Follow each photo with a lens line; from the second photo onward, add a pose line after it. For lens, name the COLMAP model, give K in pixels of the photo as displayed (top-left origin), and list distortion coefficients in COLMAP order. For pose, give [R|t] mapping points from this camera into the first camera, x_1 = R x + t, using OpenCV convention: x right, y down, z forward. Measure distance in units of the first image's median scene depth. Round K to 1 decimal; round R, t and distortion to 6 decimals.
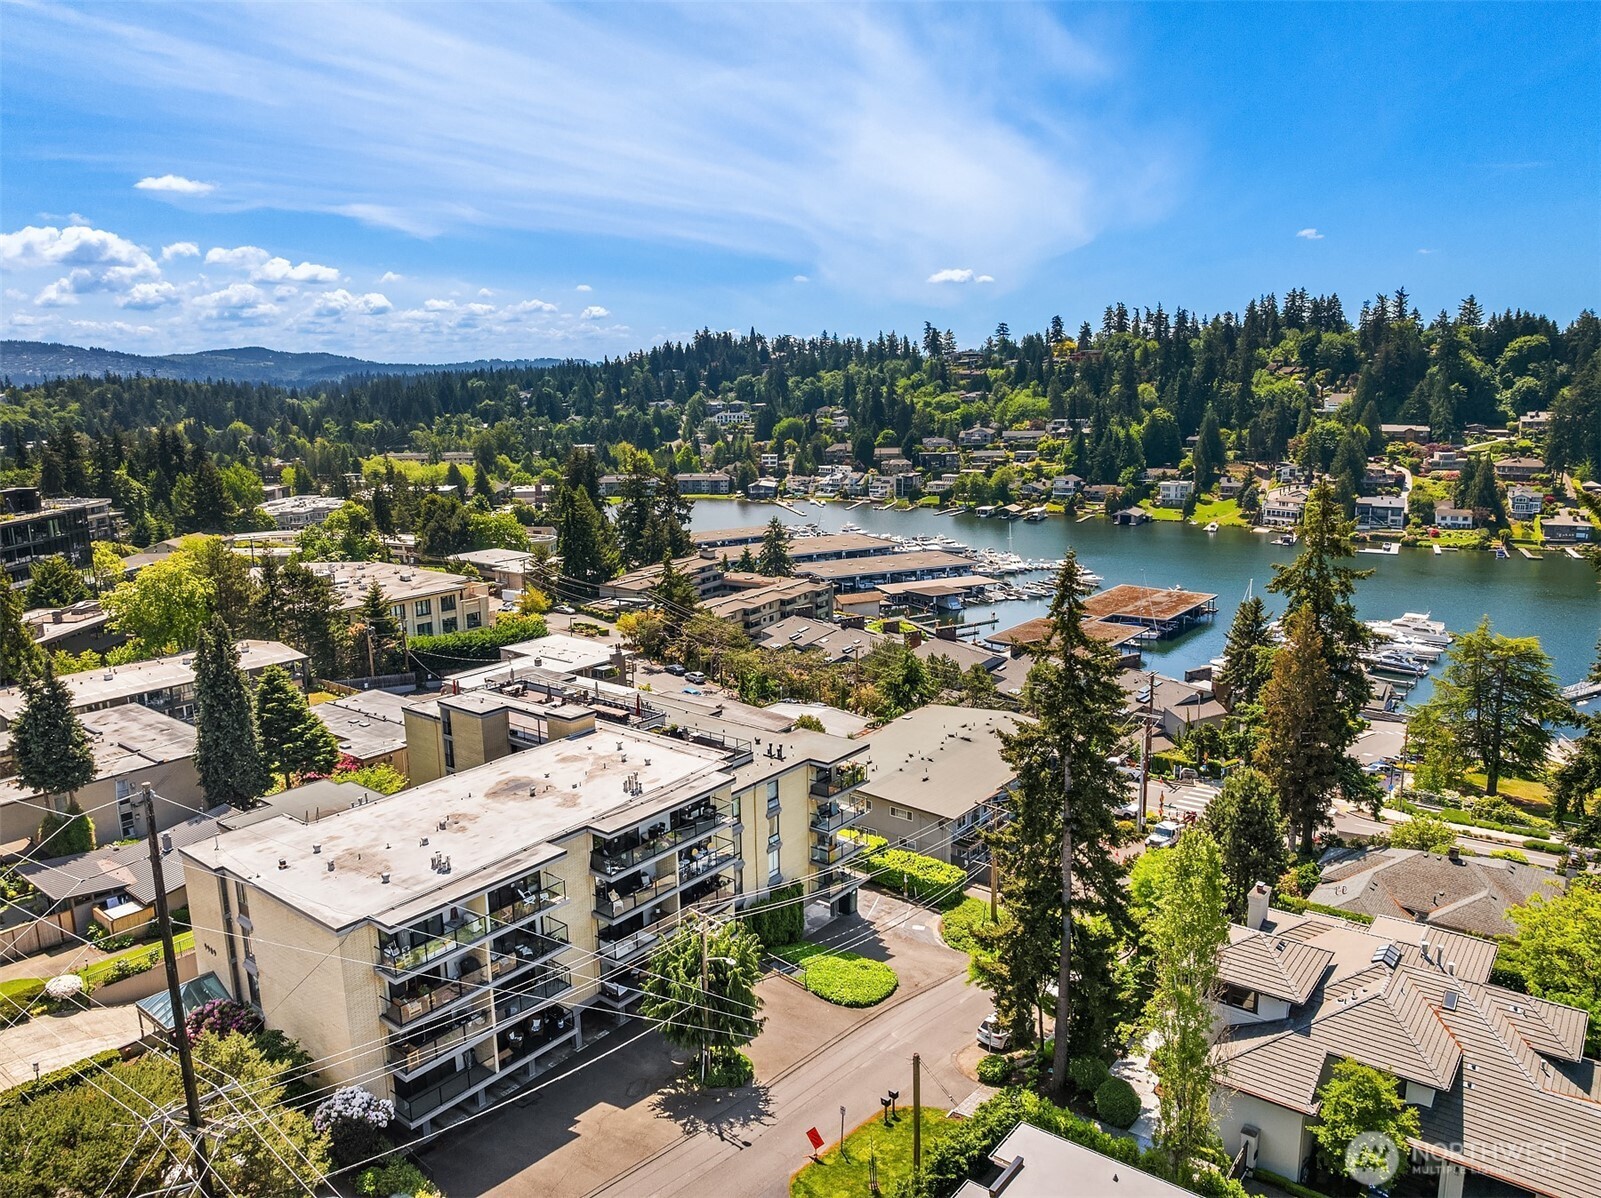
lens RADIAL K [[1150.5, 0, 800.5], [0, 1150.5, 599.0], [0, 0, 1]] dist [-0.004618, -0.047442]
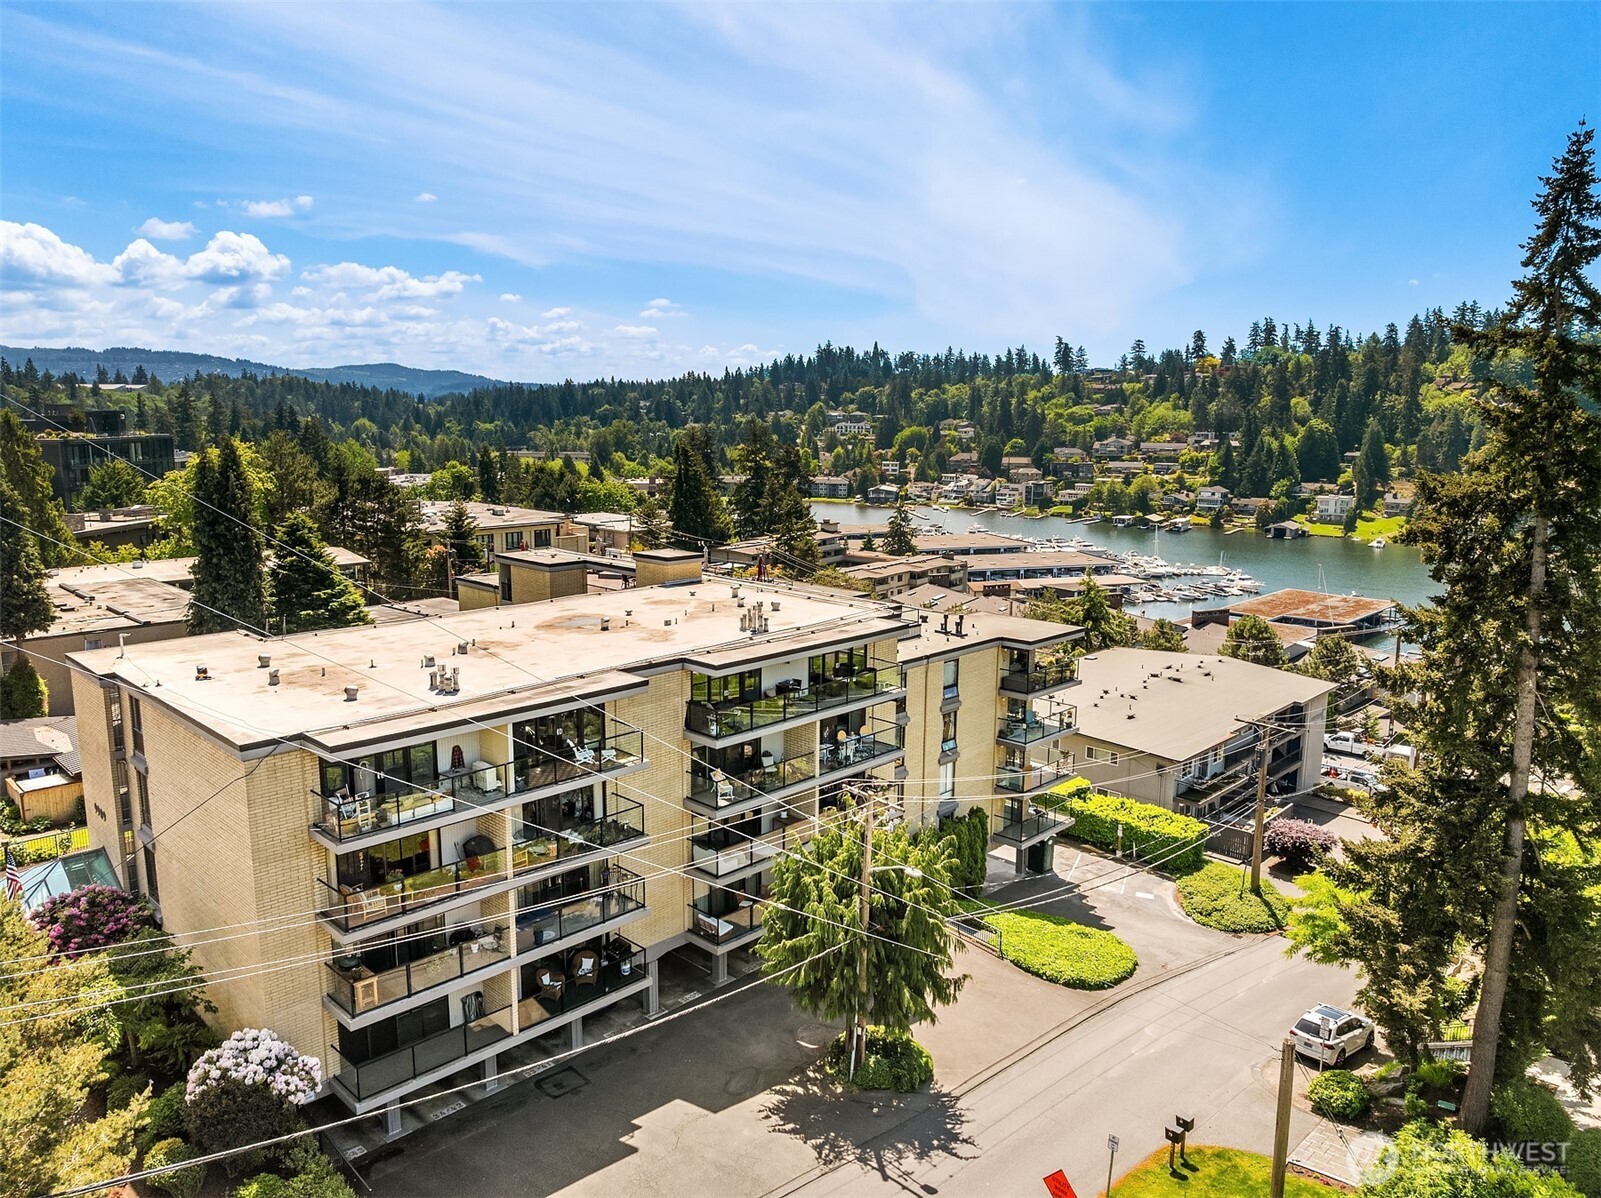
lens RADIAL K [[1150.5, 0, 800.5], [0, 1150.5, 599.0], [0, 0, 1]] dist [-0.004618, -0.047442]
pose [[0.994690, 0.041619, -0.094123, -0.023446], [-0.044436, 0.998619, -0.028029, 0.067094], [0.092826, 0.032063, 0.995166, 0.139550]]
